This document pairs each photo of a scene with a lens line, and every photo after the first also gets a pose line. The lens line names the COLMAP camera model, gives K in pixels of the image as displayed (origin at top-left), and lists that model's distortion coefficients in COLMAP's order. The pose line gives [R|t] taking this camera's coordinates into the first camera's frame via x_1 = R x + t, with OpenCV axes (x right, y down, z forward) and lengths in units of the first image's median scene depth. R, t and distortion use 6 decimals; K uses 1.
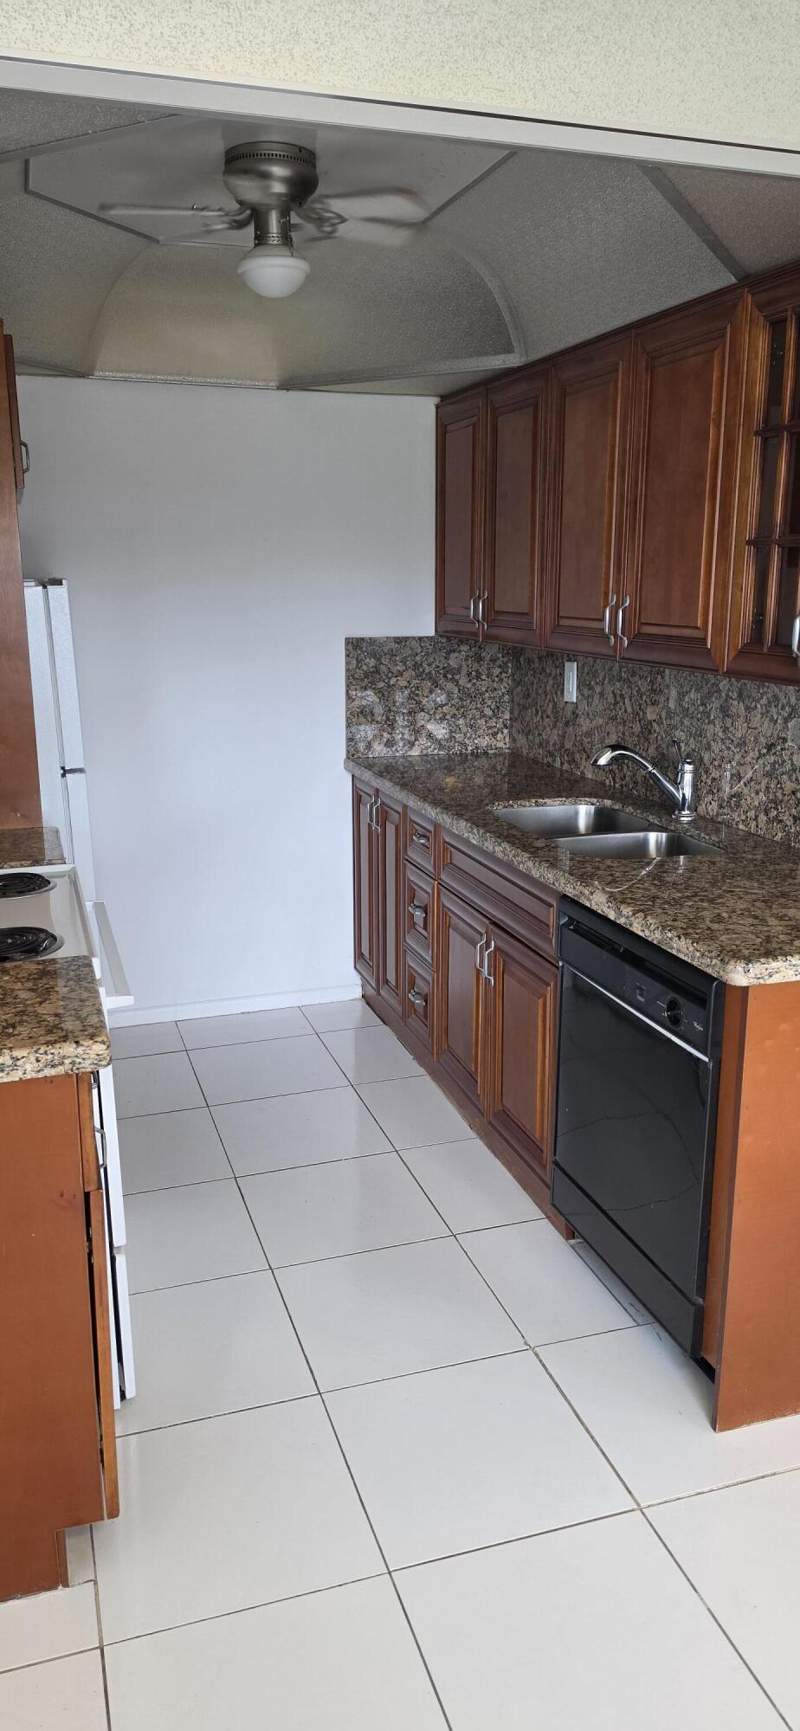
lens RADIAL K [[1192.1, 0, 396.1], [0, 1192.1, 870.6], [0, 0, 1]] dist [0.026036, -0.004456]
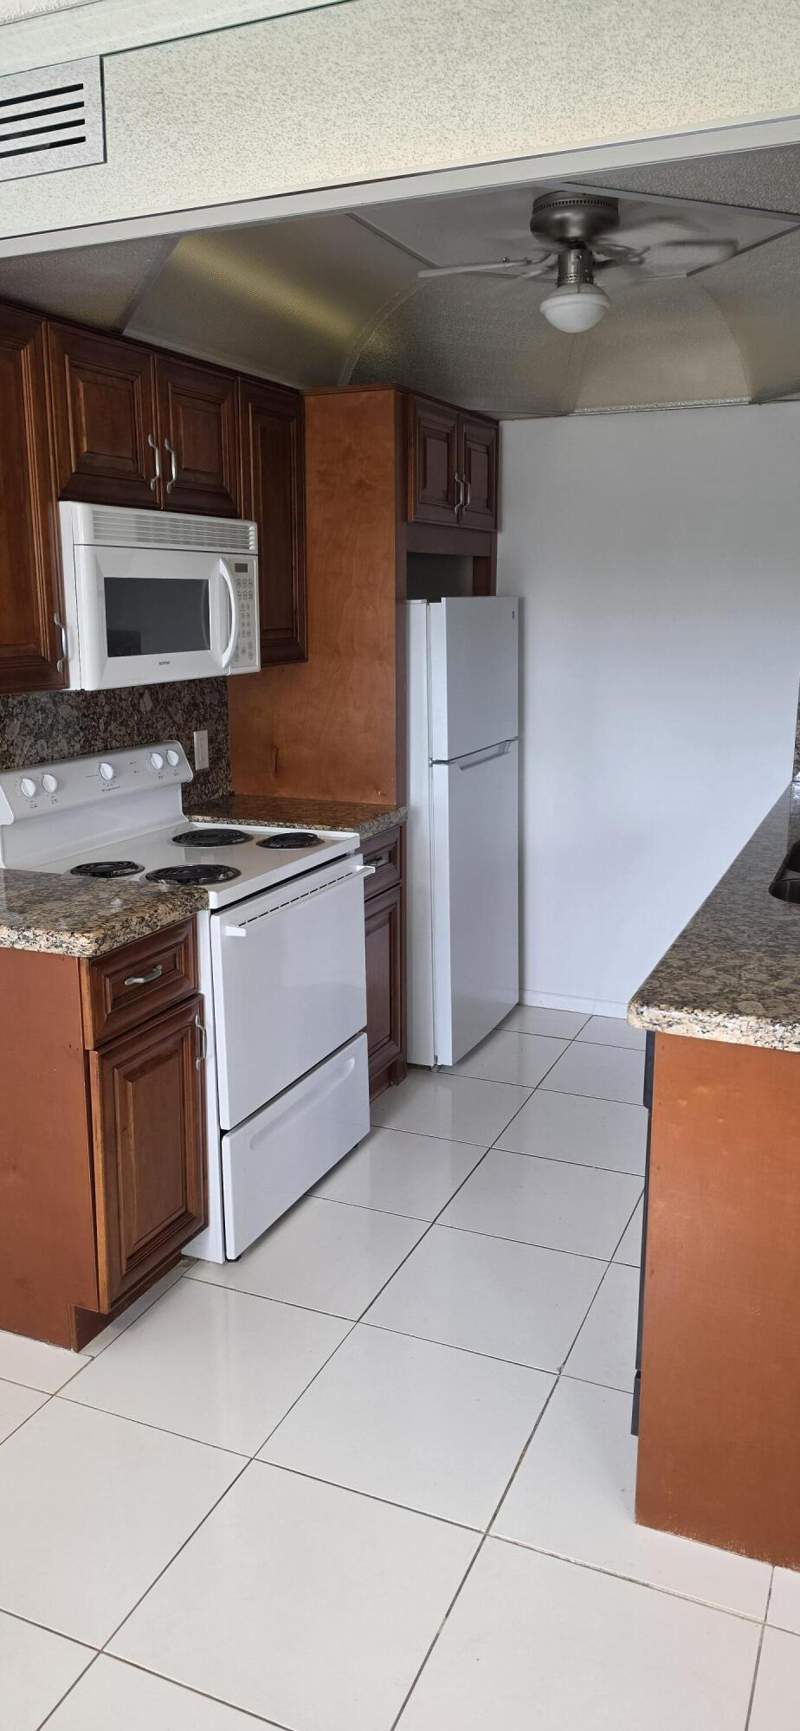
lens RADIAL K [[1192.1, 0, 390.1], [0, 1192.1, 859.8], [0, 0, 1]] dist [0.026036, -0.004456]
pose [[0.743752, 0.138283, -0.653996, 0.650716], [-0.154958, 0.987385, 0.032551, -0.028841], [0.650246, 0.077132, 0.755798, 0.150395]]
